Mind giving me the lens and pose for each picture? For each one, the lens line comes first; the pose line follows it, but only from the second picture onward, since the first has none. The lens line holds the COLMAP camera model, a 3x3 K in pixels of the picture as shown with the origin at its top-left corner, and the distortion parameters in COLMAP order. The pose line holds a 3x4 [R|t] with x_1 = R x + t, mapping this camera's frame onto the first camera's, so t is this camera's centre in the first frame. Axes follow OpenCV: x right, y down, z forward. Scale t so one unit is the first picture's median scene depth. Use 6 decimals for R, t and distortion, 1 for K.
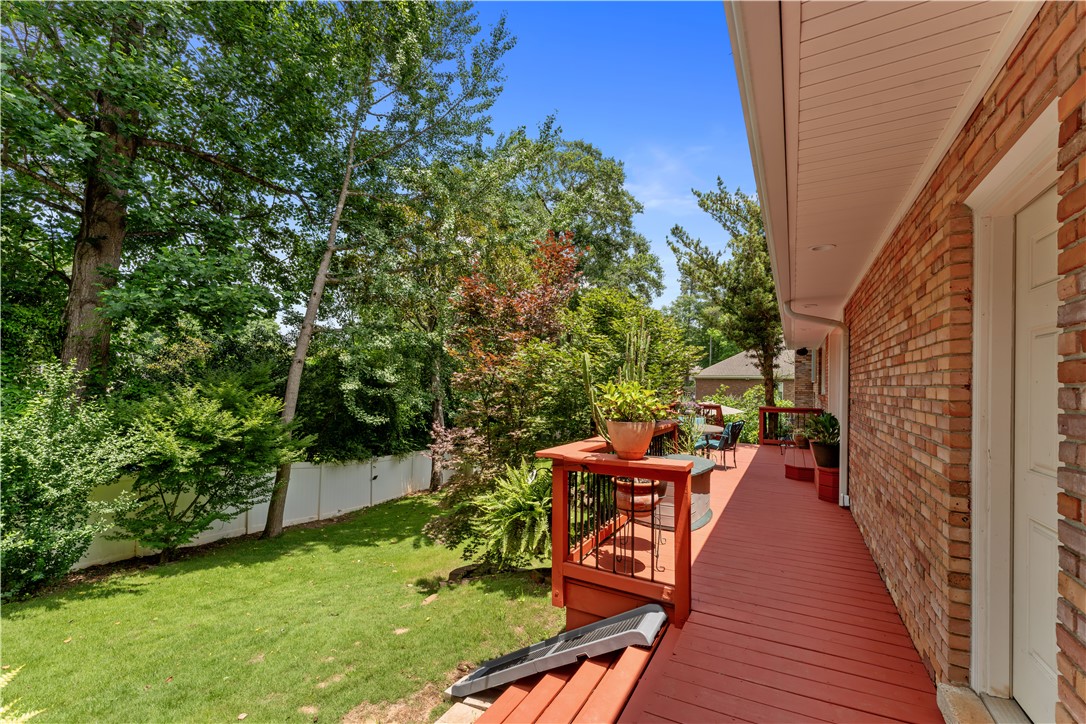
lens RADIAL K [[432.4, 0, 537.6], [0, 432.4, 377.0], [0, 0, 1]] dist [0.000932, 0.000063]
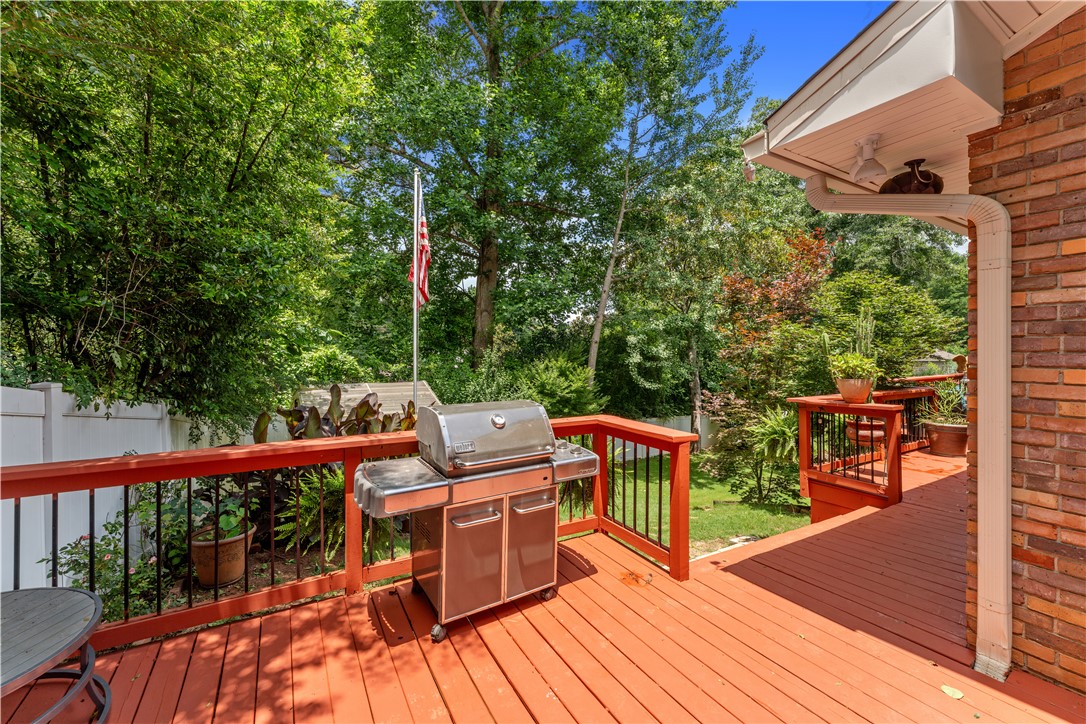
lens RADIAL K [[448.0, 0, 558.2], [0, 448.0, 351.8], [0, 0, 1]] dist [0.000117, 0.000044]
pose [[0.878371, -0.022301, -0.477460, 0.022953], [0.023742, 0.999714, -0.003017, -0.005798], [0.477390, -0.008686, 0.878648, -0.383711]]
